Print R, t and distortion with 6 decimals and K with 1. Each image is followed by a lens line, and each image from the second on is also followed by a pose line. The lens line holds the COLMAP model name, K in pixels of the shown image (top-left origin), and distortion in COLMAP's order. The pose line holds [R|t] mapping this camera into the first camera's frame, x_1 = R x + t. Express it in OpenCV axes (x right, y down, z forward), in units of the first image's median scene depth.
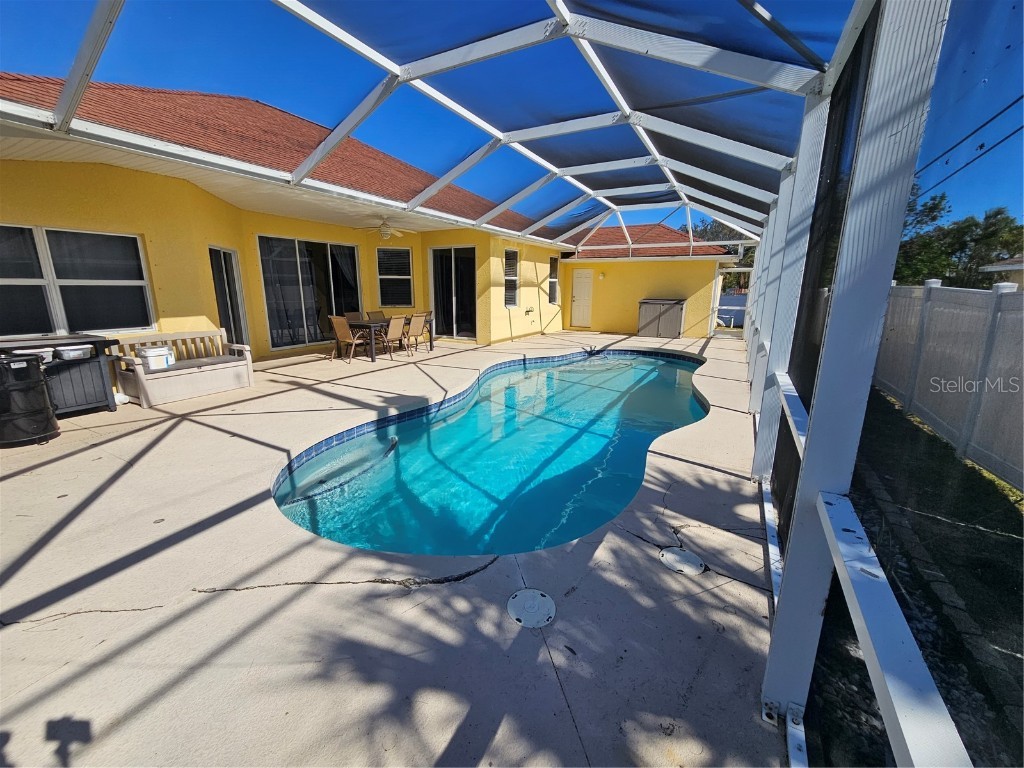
lens RADIAL K [[405.0, 0, 514.1], [0, 405.0, 383.1], [0, 0, 1]] dist [-0.019266, -0.000274]
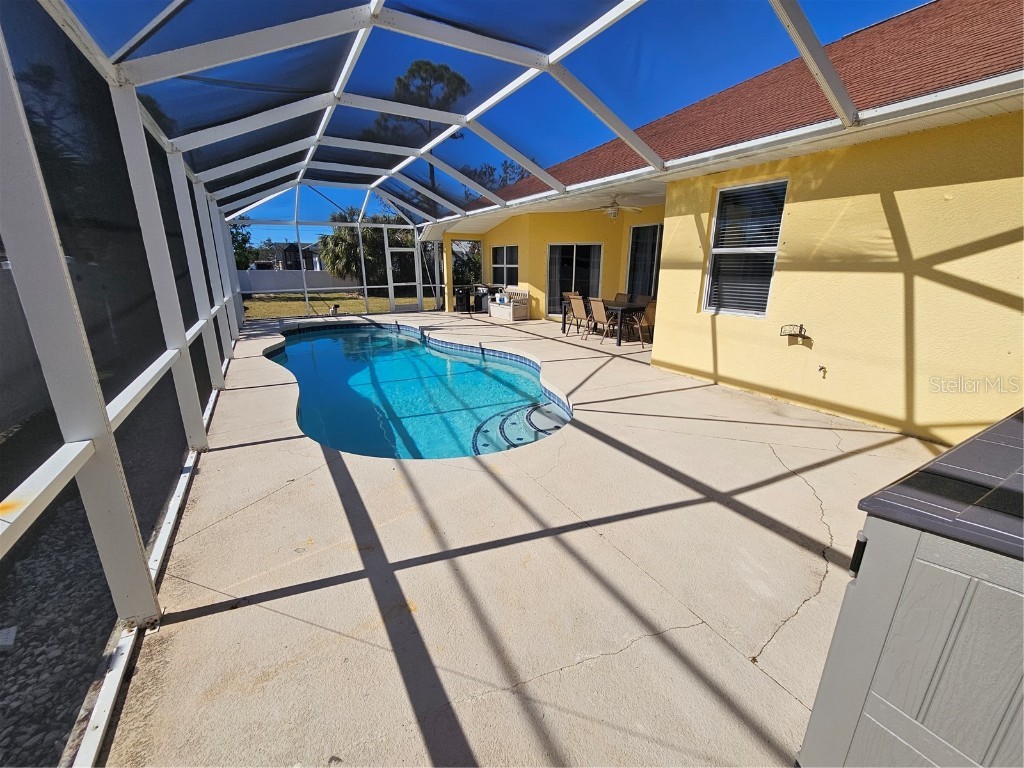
lens RADIAL K [[405.0, 0, 511.3], [0, 405.0, 387.8], [0, 0, 1]] dist [-0.019266, -0.000274]
pose [[-0.491466, 0.242530, -0.836445, 0.547017], [-0.184301, 0.909725, 0.372067, -0.245052], [0.851172, 0.337016, -0.402401, 1.036654]]
